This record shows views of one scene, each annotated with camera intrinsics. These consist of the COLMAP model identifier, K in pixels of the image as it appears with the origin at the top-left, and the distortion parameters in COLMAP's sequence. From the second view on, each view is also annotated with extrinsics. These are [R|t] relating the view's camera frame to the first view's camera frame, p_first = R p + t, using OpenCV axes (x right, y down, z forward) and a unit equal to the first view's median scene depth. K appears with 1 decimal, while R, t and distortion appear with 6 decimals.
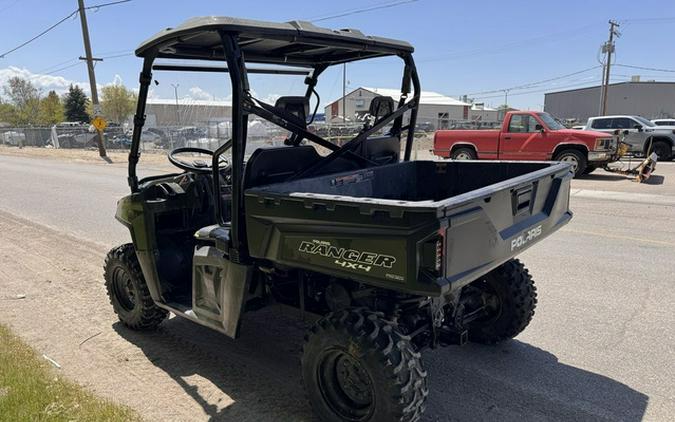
lens RADIAL K [[479.3, 0, 340.0], [0, 479.3, 247.8], [0, 0, 1]] dist [0.049152, -0.061834]
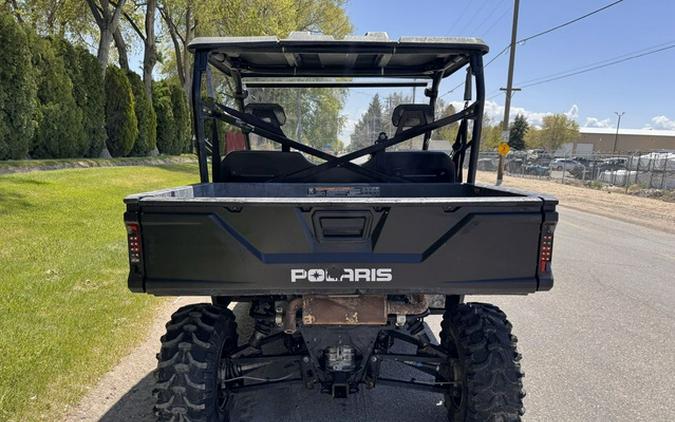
lens RADIAL K [[479.3, 0, 340.0], [0, 479.3, 247.8], [0, 0, 1]] dist [0.049152, -0.061834]
pose [[0.664393, 0.189049, -0.723078, 0.542216], [-0.229242, 0.972393, 0.043595, -0.059017], [0.711358, 0.136796, 0.689389, 0.281844]]
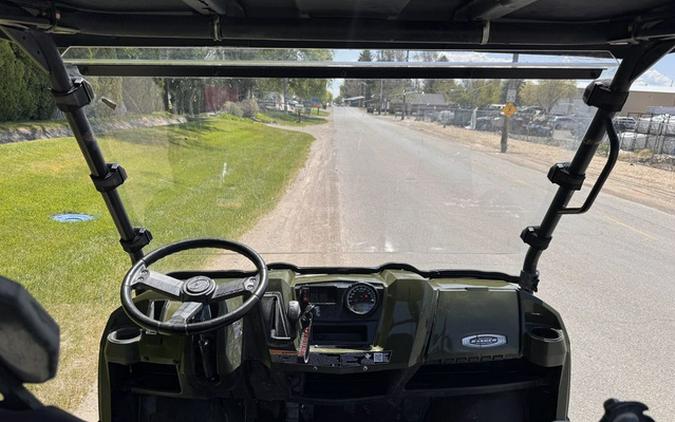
lens RADIAL K [[479.3, 0, 340.0], [0, 479.3, 247.8], [0, 0, 1]] dist [0.049152, -0.061834]
pose [[0.680171, 0.257644, -0.686285, 0.070218], [-0.235523, 0.963371, 0.128242, -0.244284], [0.694187, 0.074410, 0.715938, 0.640083]]
